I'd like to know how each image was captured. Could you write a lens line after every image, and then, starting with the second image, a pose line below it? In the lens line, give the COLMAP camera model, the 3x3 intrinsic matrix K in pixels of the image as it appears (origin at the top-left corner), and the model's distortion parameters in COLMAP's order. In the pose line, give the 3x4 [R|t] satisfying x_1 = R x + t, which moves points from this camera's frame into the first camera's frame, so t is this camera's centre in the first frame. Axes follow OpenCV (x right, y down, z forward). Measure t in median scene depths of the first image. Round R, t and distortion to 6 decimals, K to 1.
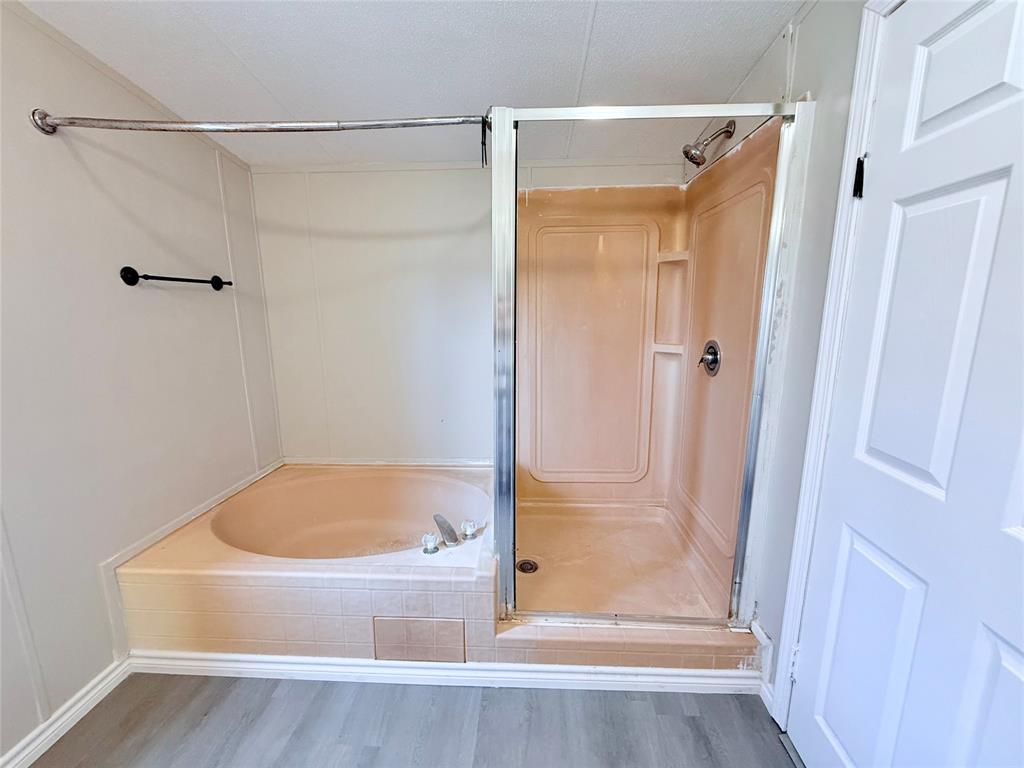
lens RADIAL K [[410.5, 0, 515.1], [0, 410.5, 384.2], [0, 0, 1]] dist [-0.002462, 0.000636]
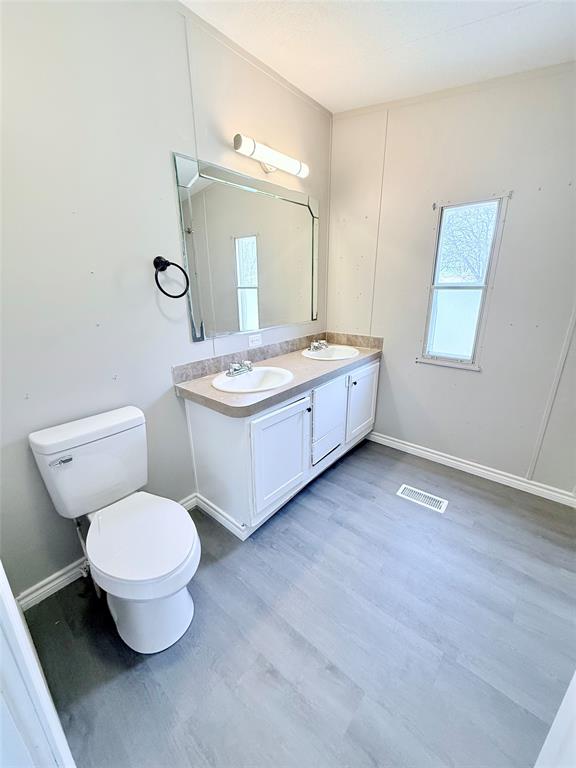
lens RADIAL K [[307.9, 0, 288.6], [0, 307.9, 382.4], [0, 0, 1]] dist [-0.002462, 0.000636]
pose [[-0.619946, 0.248624, -0.744213, 0.633594], [-0.130687, 0.902506, 0.410371, -0.112574], [0.773684, 0.351667, -0.527013, 0.669733]]
